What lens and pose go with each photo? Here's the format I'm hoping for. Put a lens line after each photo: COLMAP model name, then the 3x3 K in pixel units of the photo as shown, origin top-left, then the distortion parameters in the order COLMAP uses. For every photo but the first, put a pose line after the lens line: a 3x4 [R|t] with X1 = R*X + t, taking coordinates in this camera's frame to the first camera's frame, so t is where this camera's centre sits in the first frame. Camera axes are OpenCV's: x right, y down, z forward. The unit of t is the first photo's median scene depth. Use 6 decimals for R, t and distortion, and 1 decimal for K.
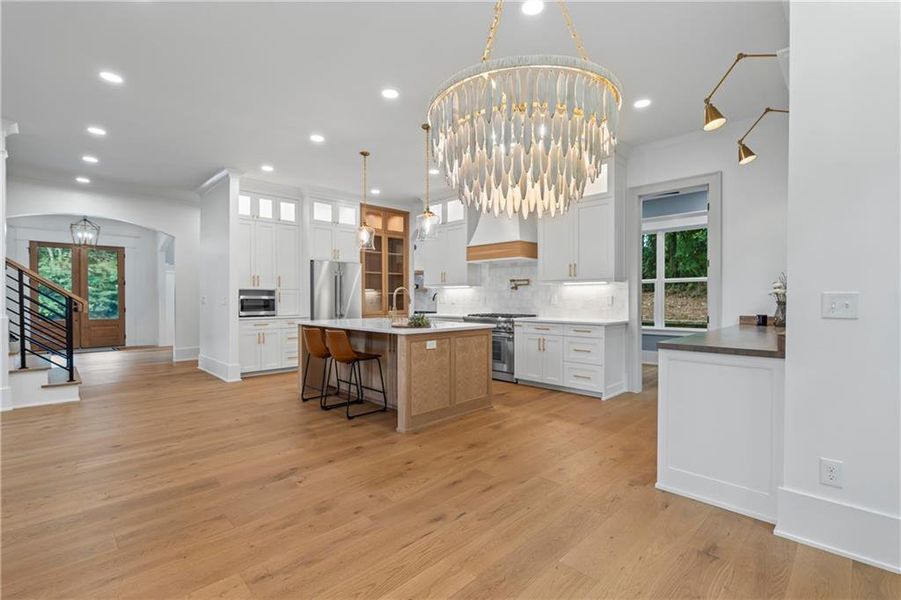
lens RADIAL K [[407.9, 0, 451.0], [0, 407.9, 304.3], [0, 0, 1]] dist [-0.011905, 0.004277]
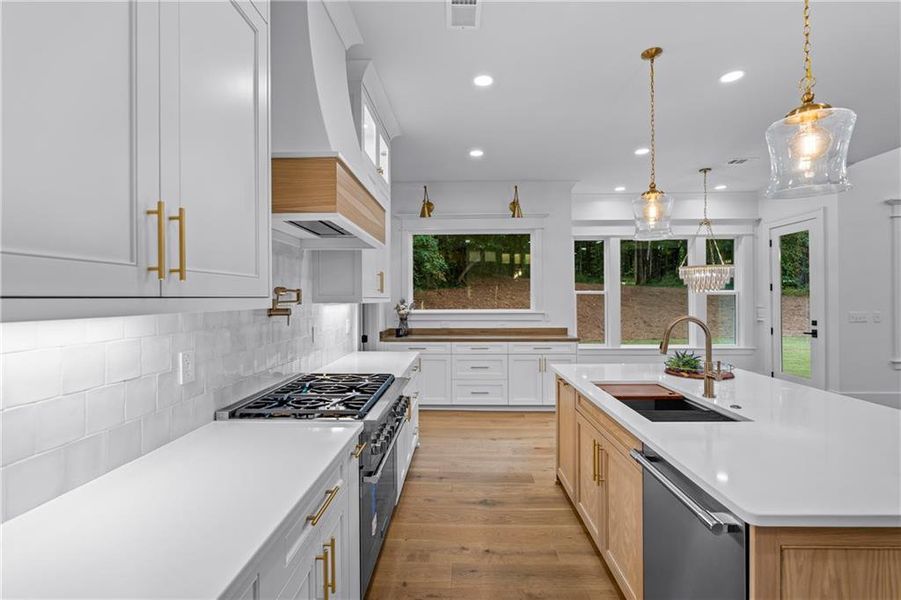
lens RADIAL K [[407.9, 0, 450.6], [0, 407.9, 299.0], [0, 0, 1]] dist [-0.011905, 0.004277]
pose [[-0.690513, 0.003605, 0.723311, -0.217157], [0.016399, 0.999809, 0.010672, -0.056923], [-0.723134, 0.019231, -0.690440, 1.232504]]
